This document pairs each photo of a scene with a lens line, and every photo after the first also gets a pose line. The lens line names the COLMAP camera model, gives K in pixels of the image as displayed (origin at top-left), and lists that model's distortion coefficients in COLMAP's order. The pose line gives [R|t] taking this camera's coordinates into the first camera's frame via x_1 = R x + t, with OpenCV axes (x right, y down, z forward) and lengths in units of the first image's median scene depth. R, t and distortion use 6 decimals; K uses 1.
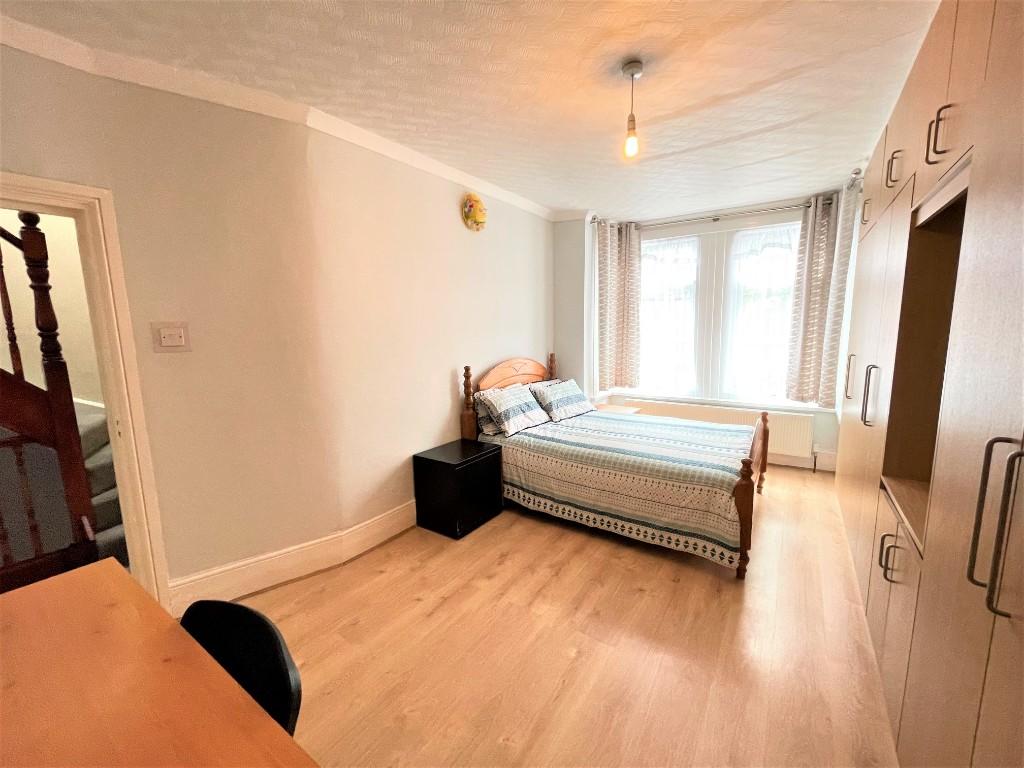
lens RADIAL K [[415.3, 0, 506.8], [0, 415.3, 387.0], [0, 0, 1]] dist [0.004203, -0.000170]
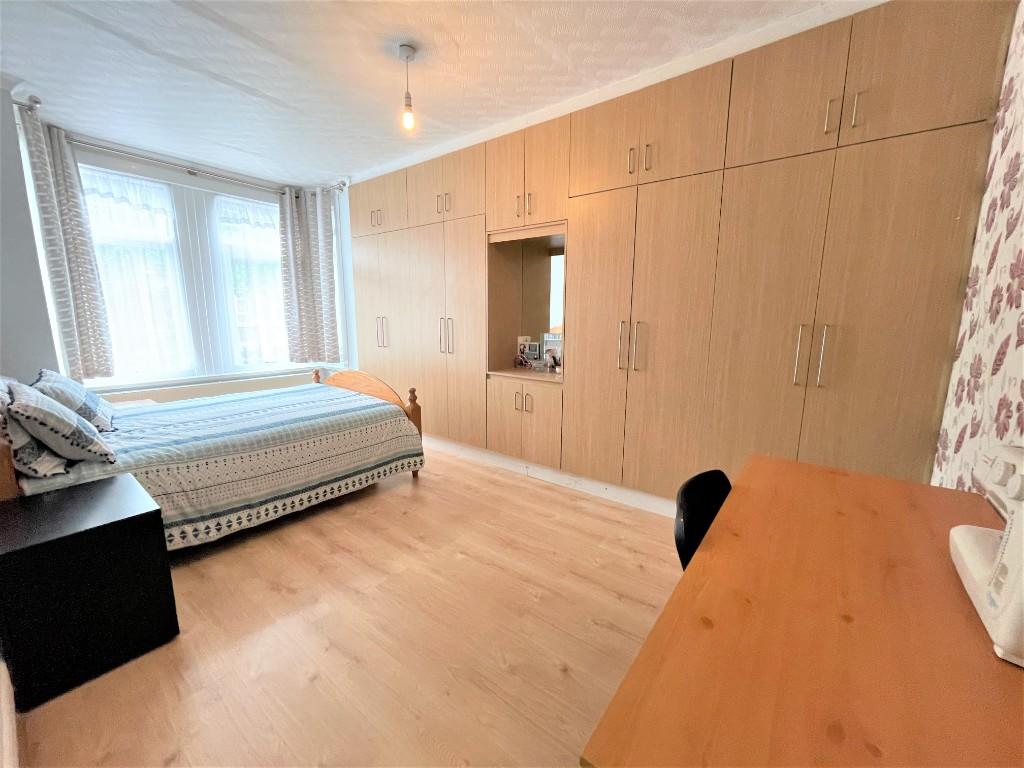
lens RADIAL K [[415.3, 0, 504.7], [0, 415.3, 384.6], [0, 0, 1]] dist [0.004203, -0.000170]
pose [[0.060661, -0.151125, 0.986652, -0.585857], [0.128467, 0.981433, 0.142427, 0.003405], [-0.989857, 0.118112, 0.078949, 0.455409]]
